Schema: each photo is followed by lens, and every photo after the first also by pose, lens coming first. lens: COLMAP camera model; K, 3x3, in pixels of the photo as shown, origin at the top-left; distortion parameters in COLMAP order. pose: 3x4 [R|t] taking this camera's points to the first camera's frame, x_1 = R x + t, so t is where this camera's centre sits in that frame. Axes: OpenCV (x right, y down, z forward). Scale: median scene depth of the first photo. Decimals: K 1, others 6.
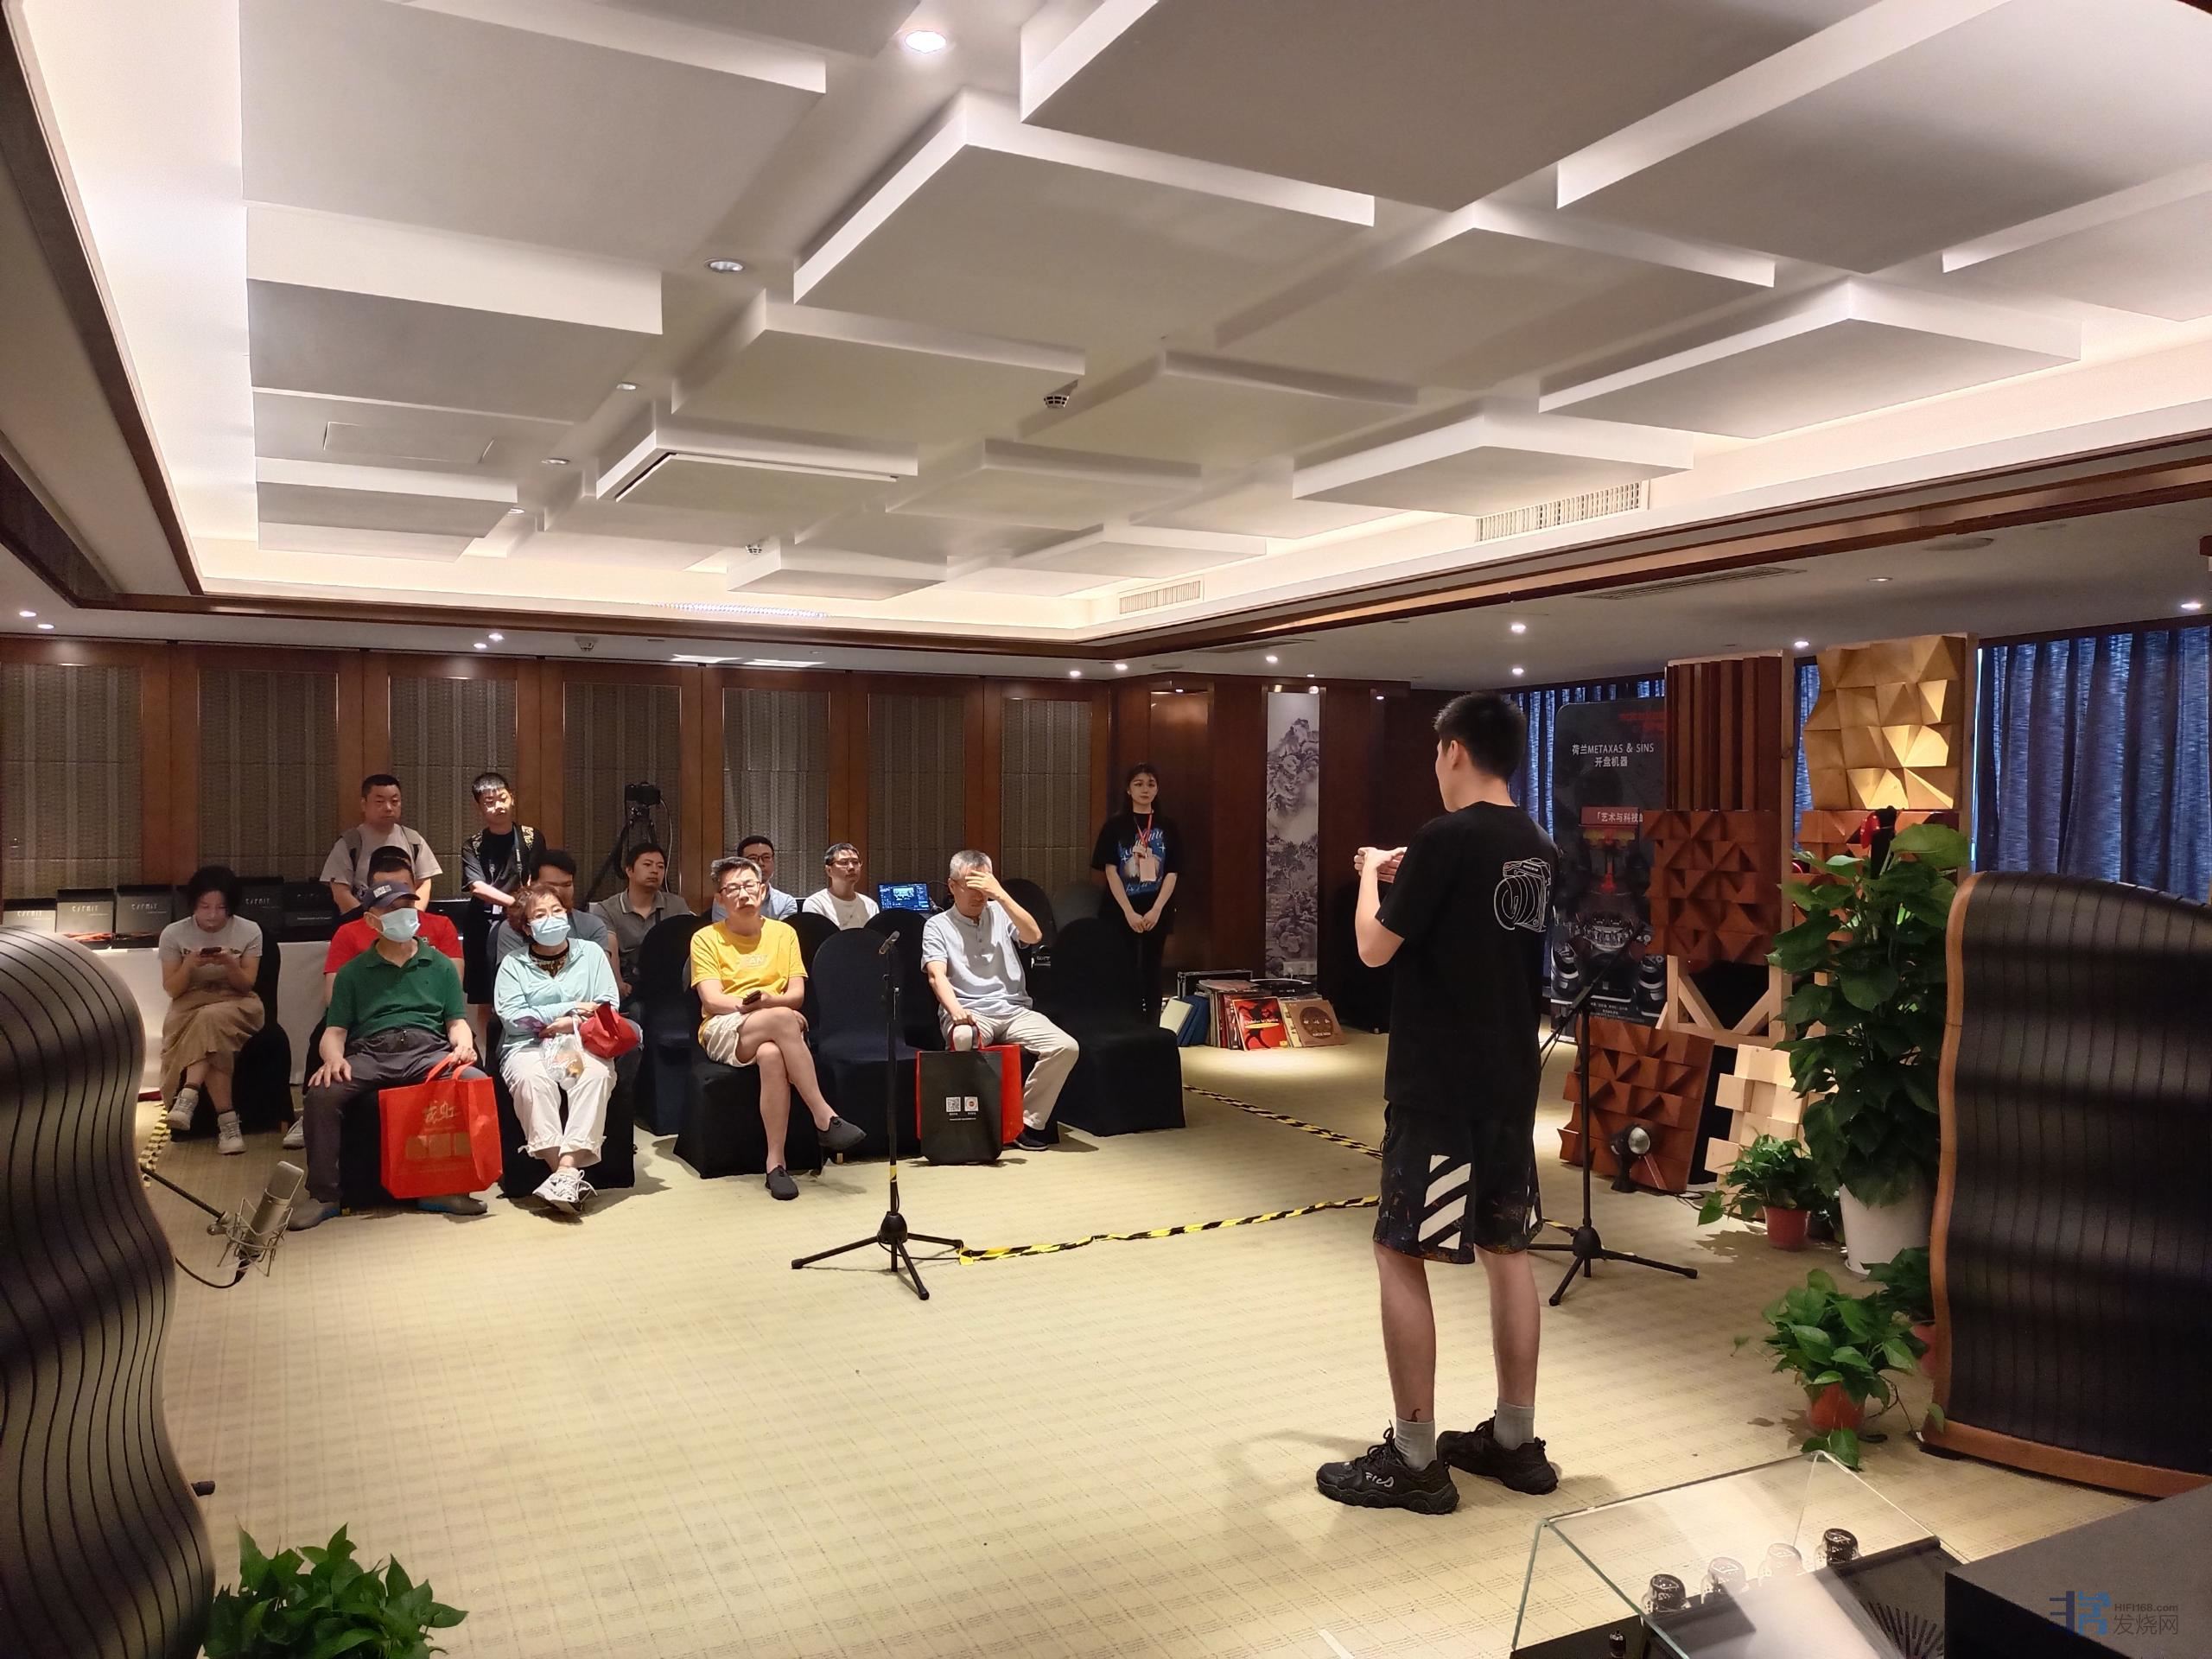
lens RADIAL K [[1608.6, 0, 1106.0], [0, 1608.6, 829.5], [0, 0, 1]] dist [0.119245, -0.210808]
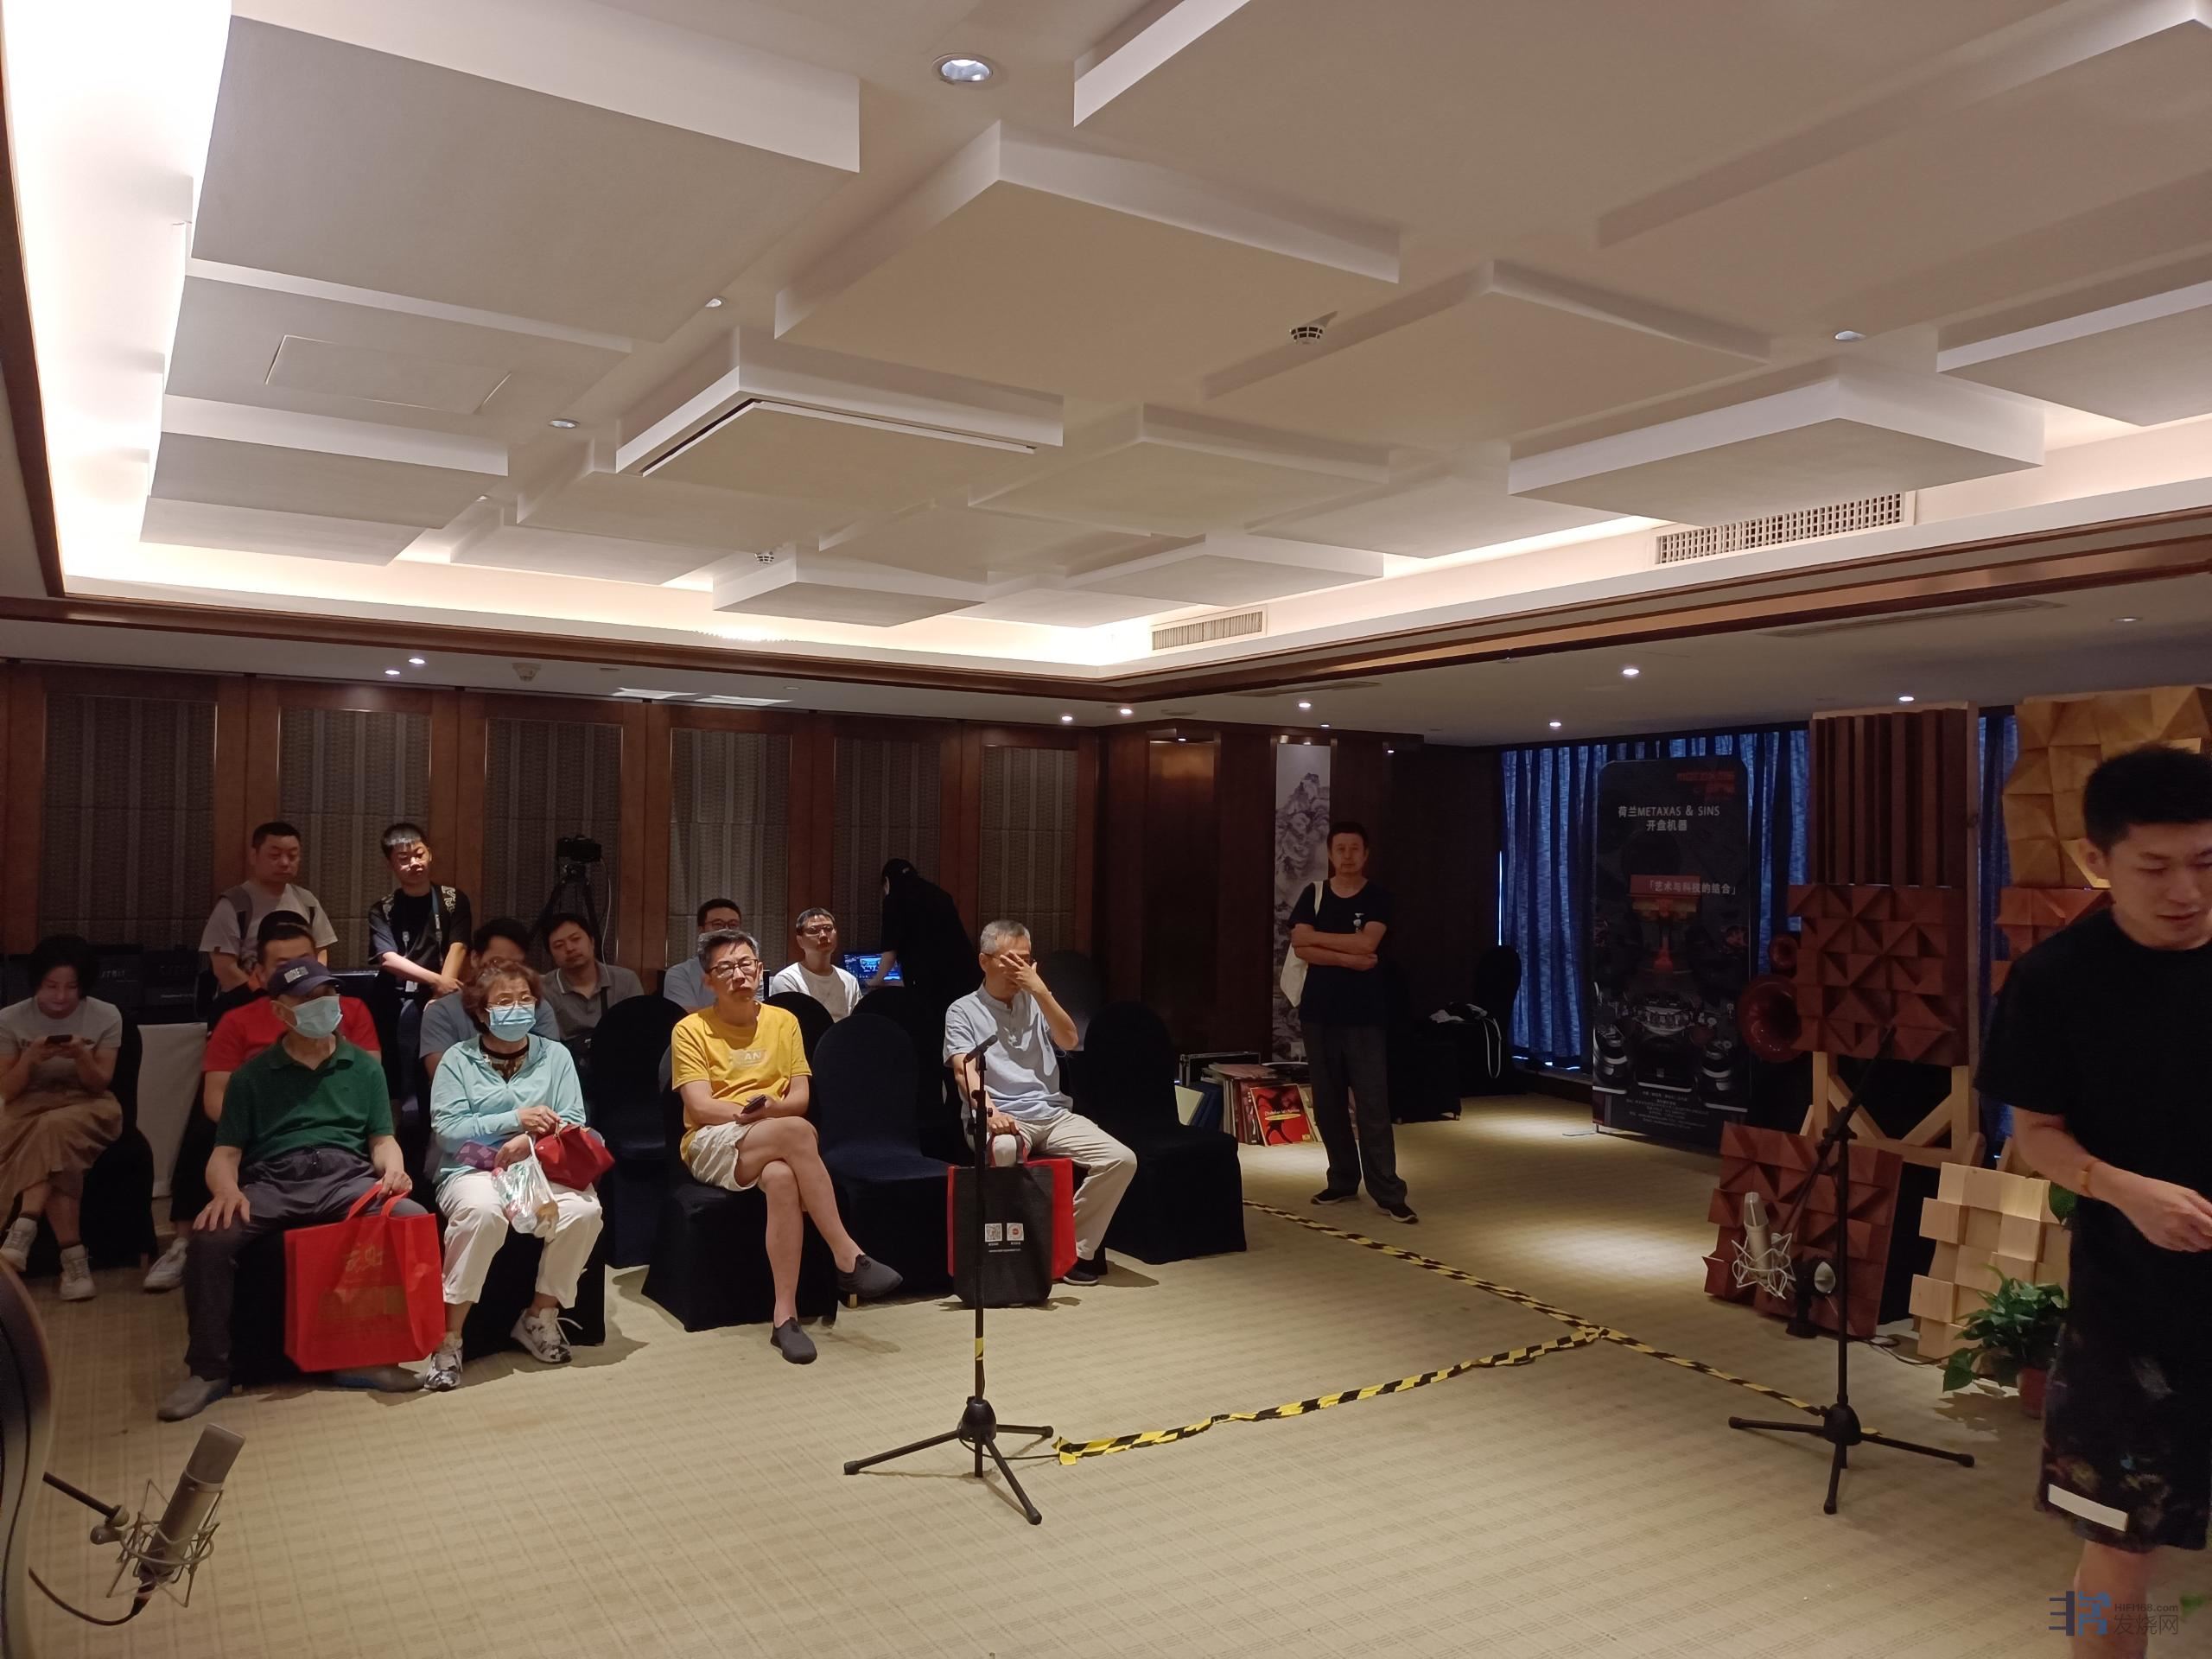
lens RADIAL K [[1618.7, 0, 1106.0], [0, 1618.7, 829.5], [0, 0, 1]] dist [0.082332, -0.111920]
pose [[0.996747, 0.012543, 0.079607, -0.105078], [-0.009850, 0.999369, -0.034133, -0.007387], [-0.079985, 0.033238, 0.996242, 0.161051]]
